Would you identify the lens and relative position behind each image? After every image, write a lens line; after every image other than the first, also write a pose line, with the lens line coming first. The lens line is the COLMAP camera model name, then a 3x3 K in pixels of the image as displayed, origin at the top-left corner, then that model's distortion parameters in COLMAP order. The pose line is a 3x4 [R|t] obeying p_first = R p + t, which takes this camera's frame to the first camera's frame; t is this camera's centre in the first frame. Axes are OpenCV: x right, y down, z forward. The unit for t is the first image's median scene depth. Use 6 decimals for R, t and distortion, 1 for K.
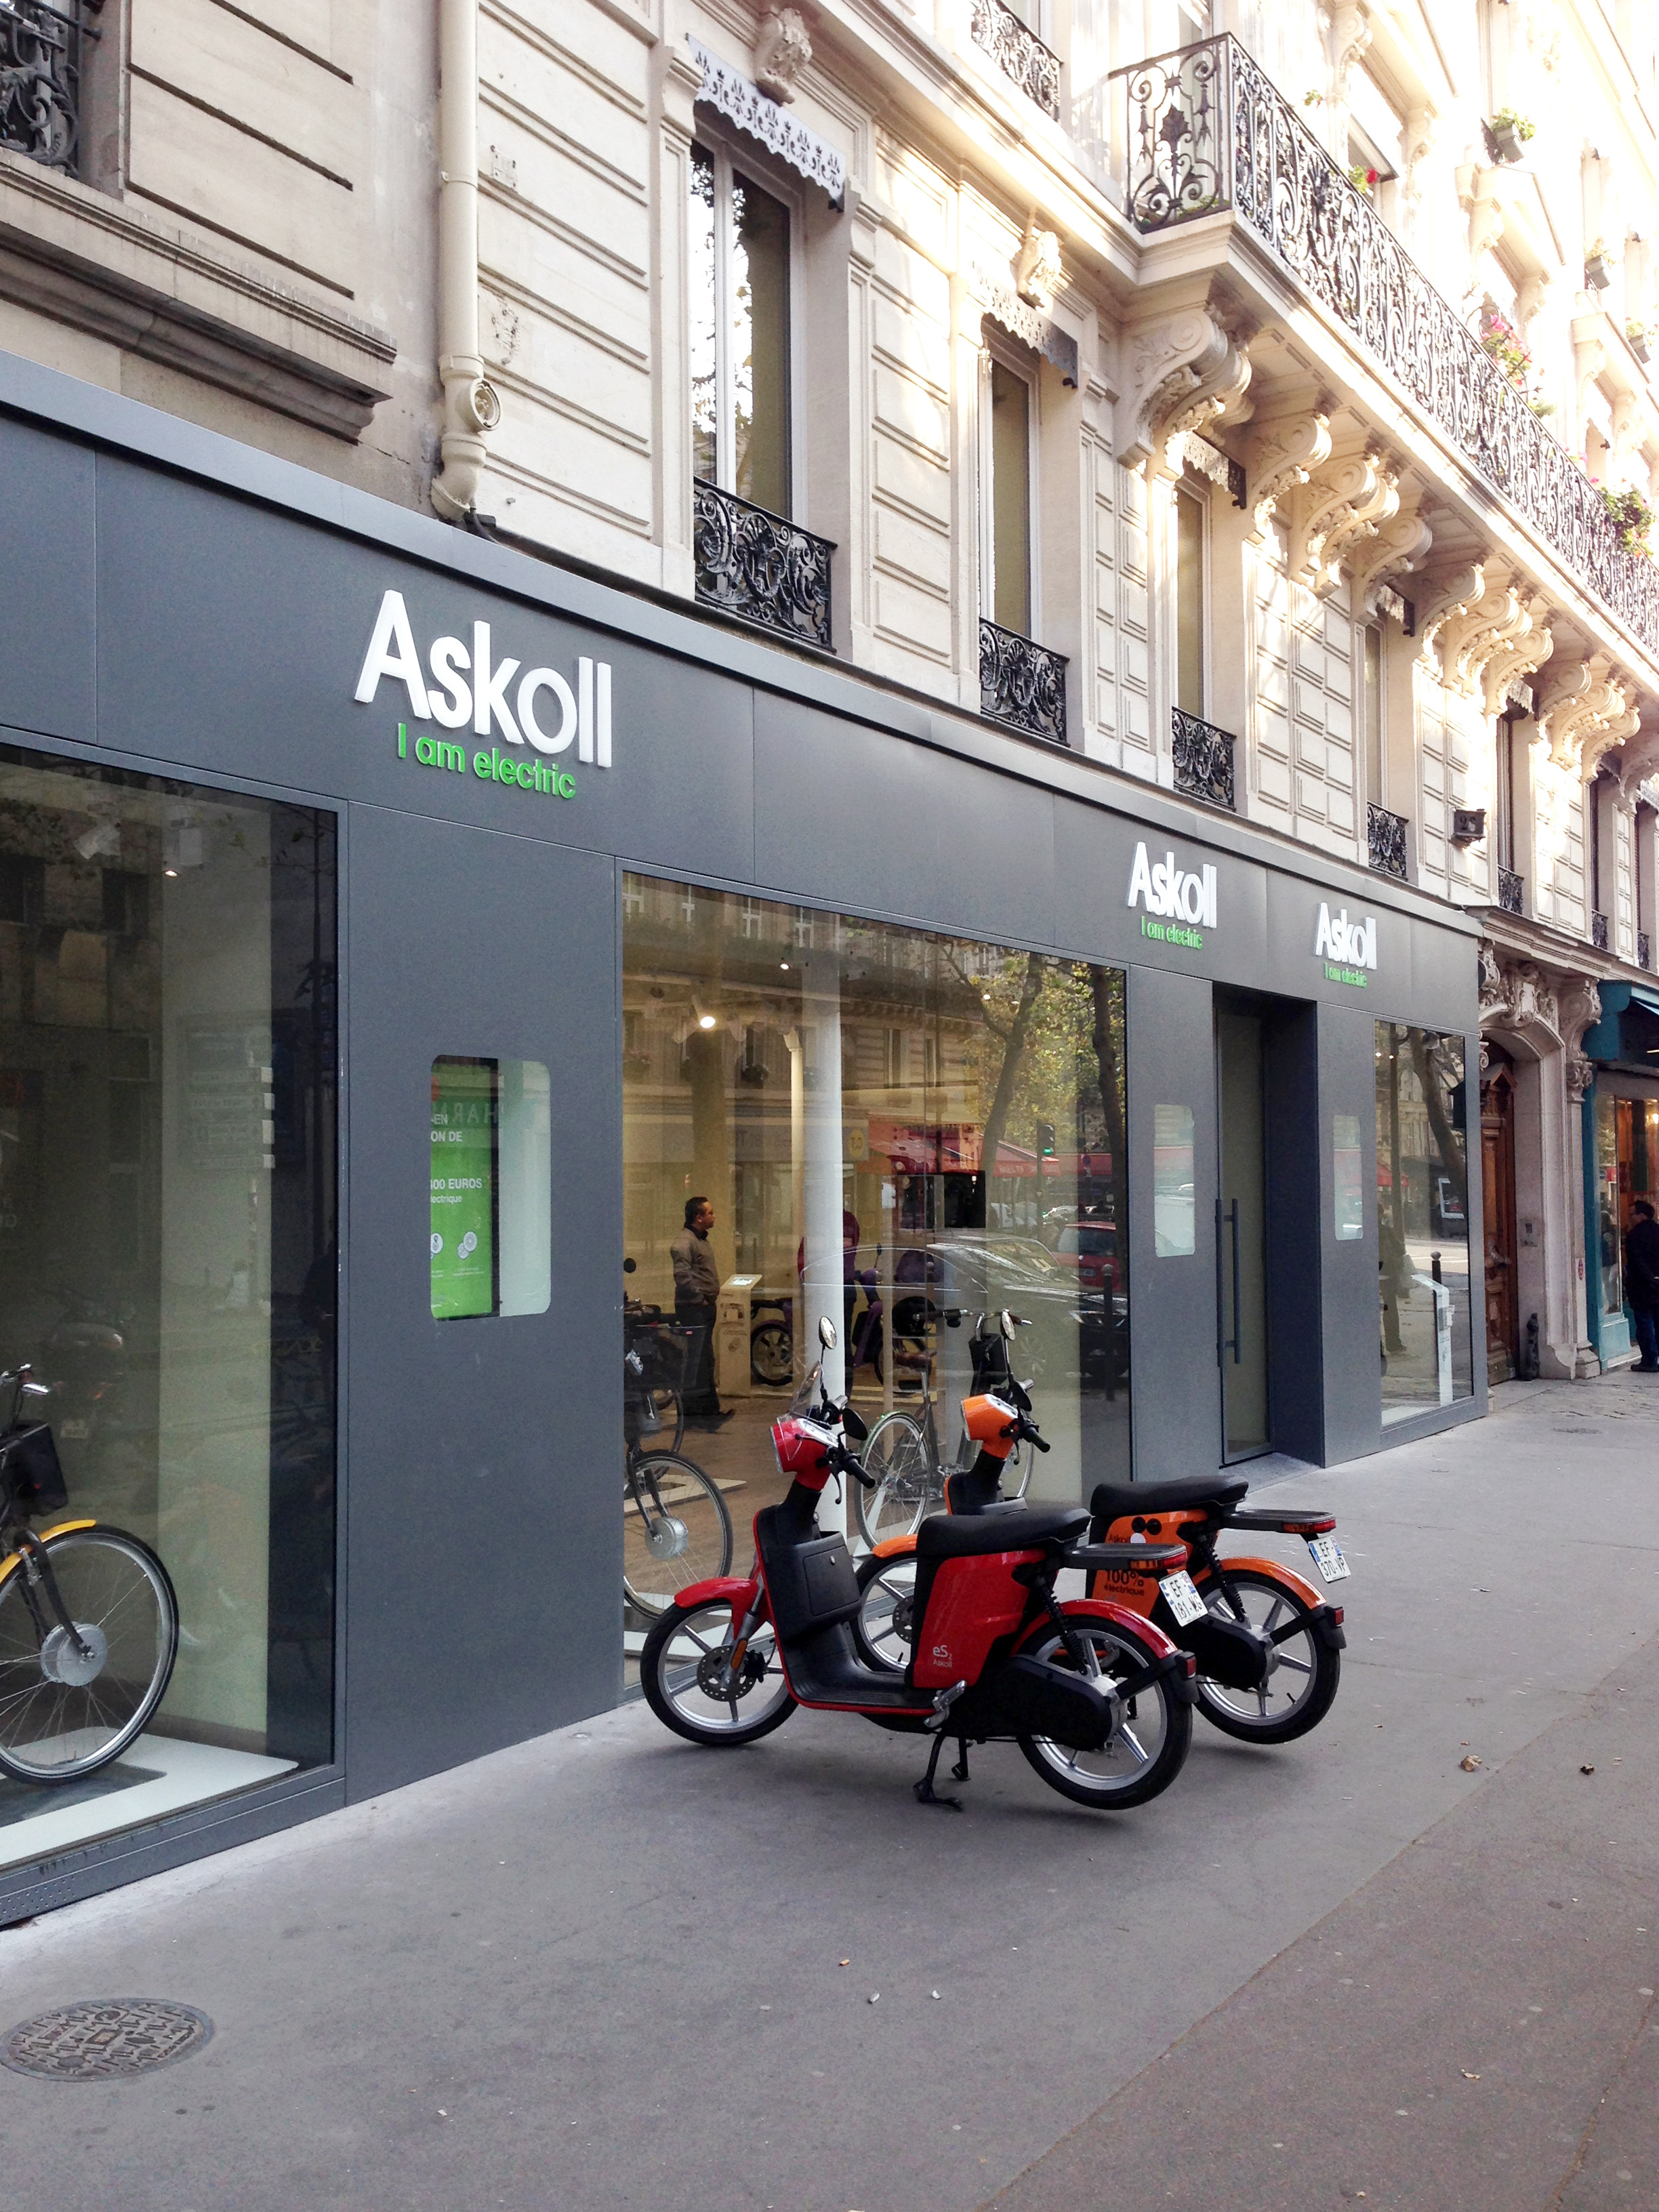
lens RADIAL K [[2052.1, 0, 800.9], [0, 2052.1, 1100.6], [0, 0, 1]] dist [0.035330, 0.005619]
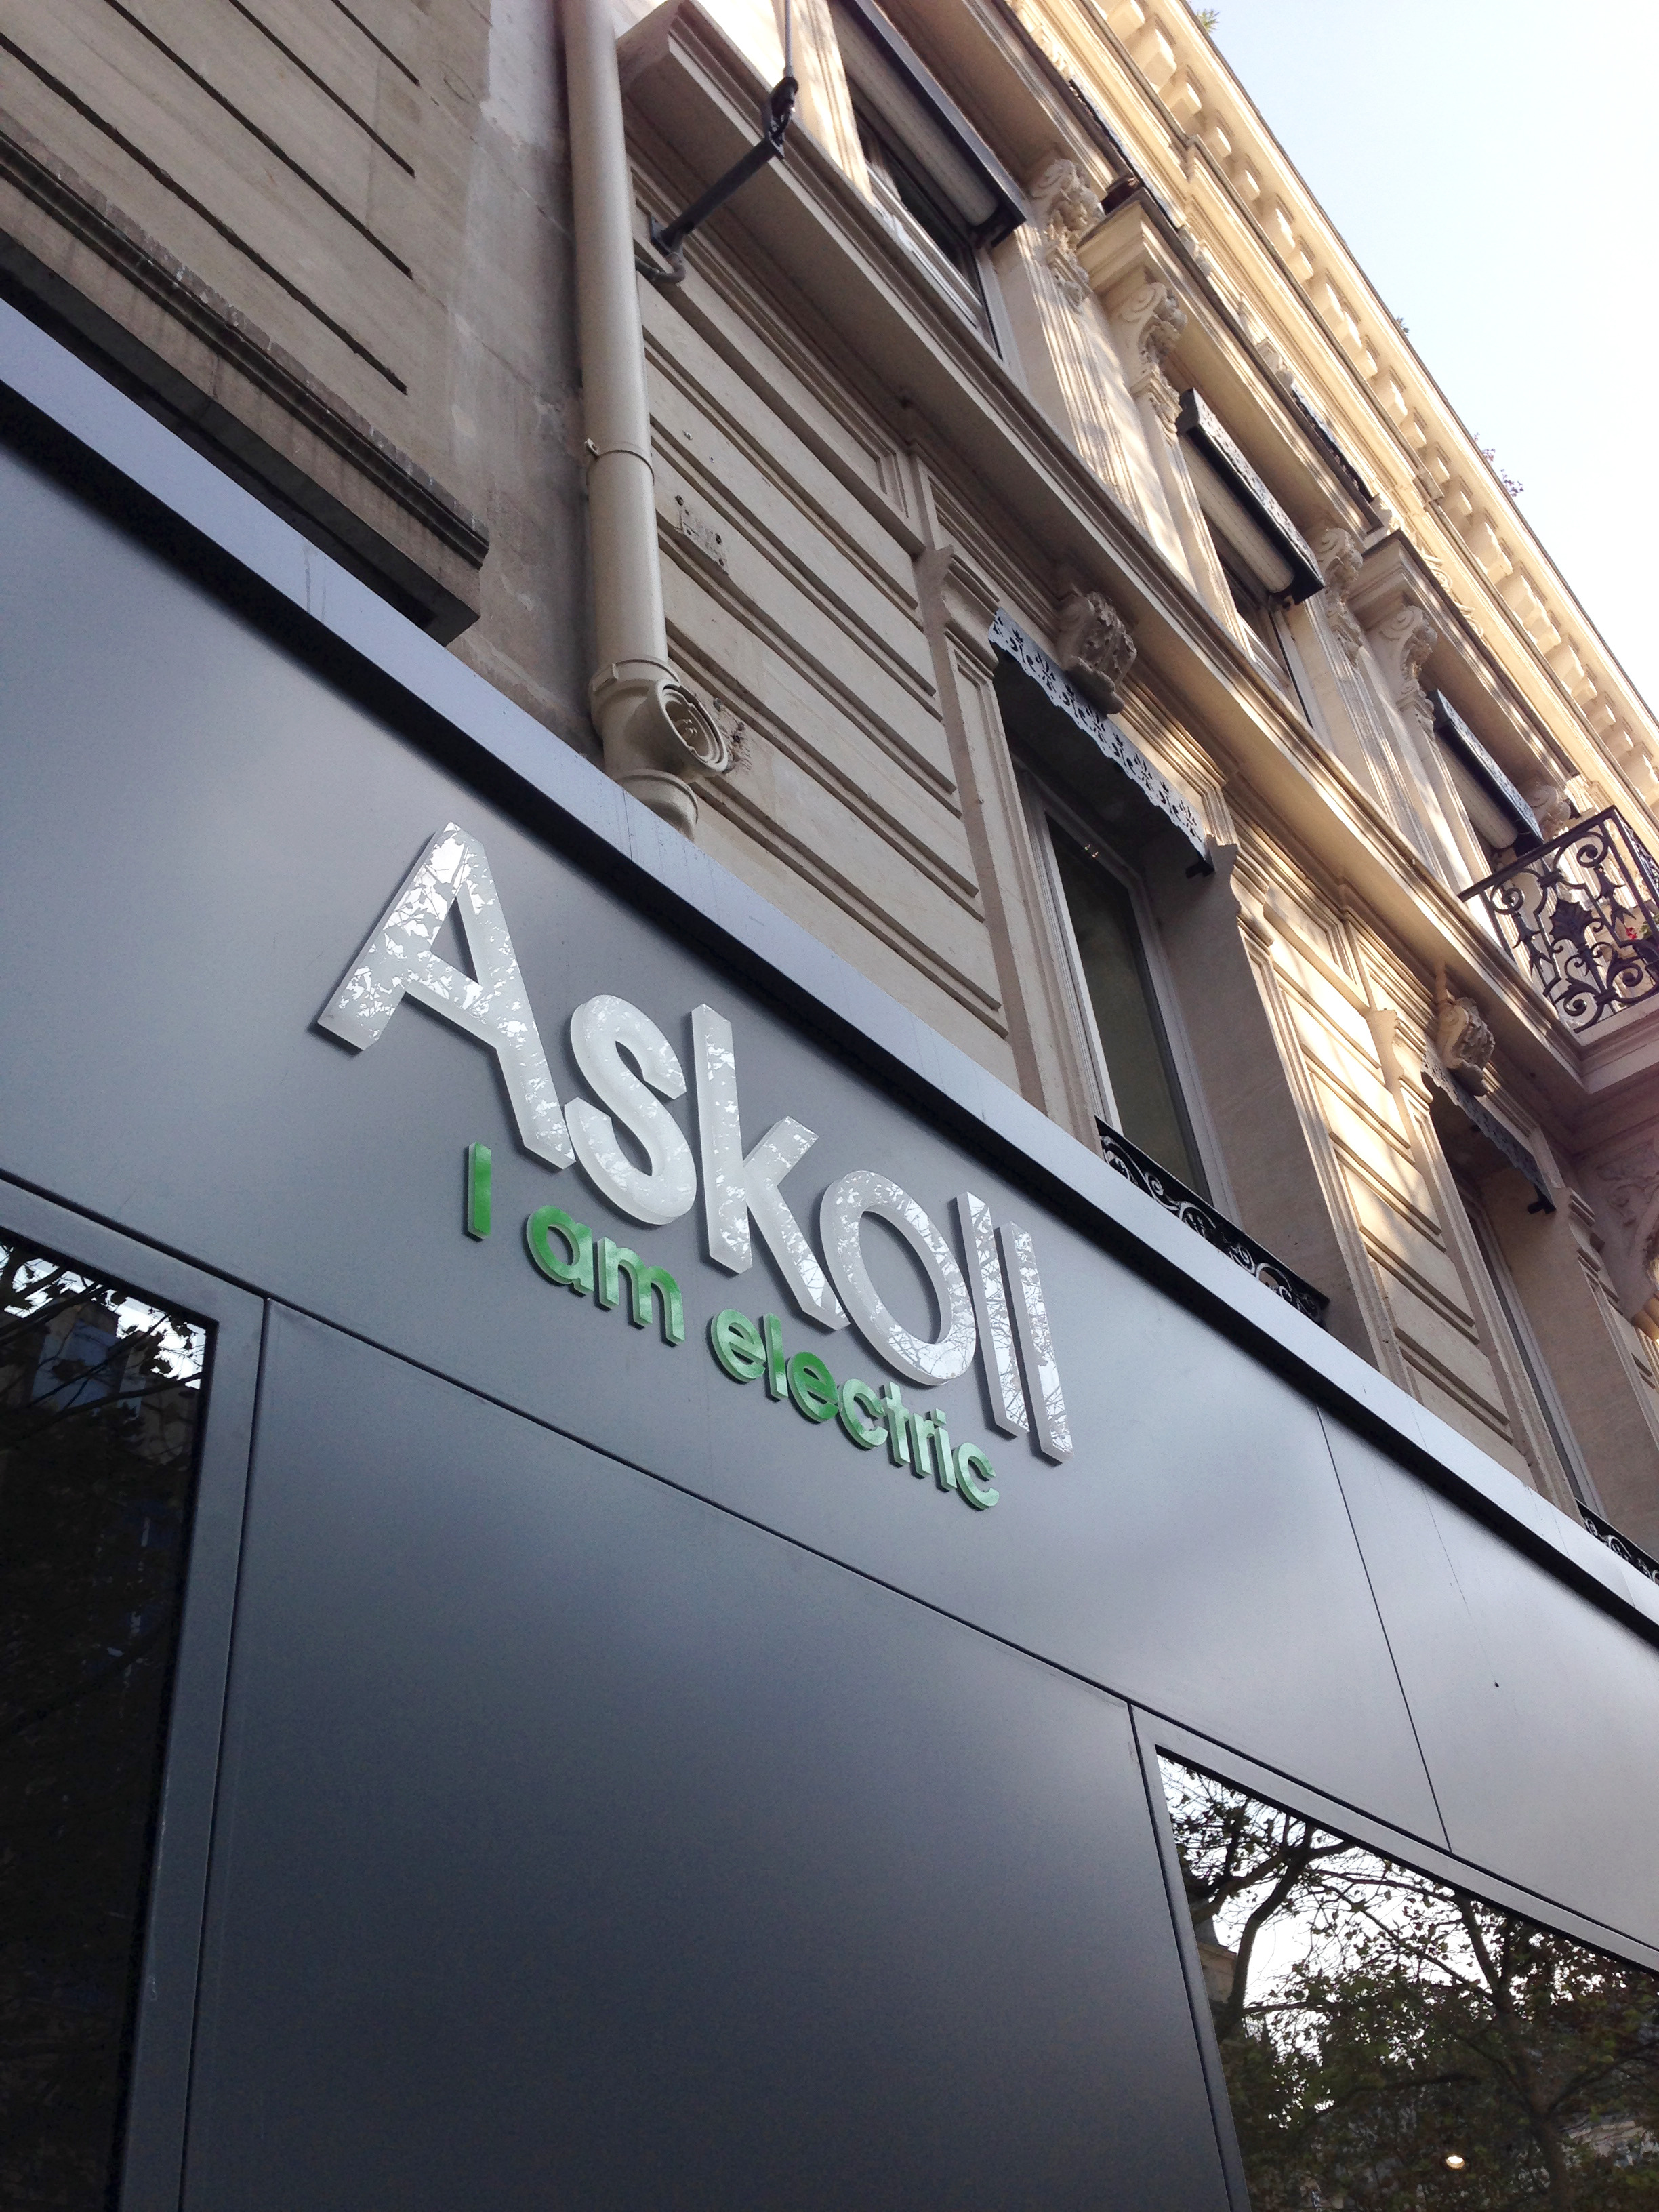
lens RADIAL K [[2052.1, 0, 800.9], [0, 2052.1, 1100.6], [0, 0, 1]] dist [0.035330, 0.005619]
pose [[0.988527, -0.142578, -0.049866, -0.112155], [0.086261, 0.803889, -0.588491, 0.000223], [0.123993, 0.577437, 0.806965, 0.648609]]
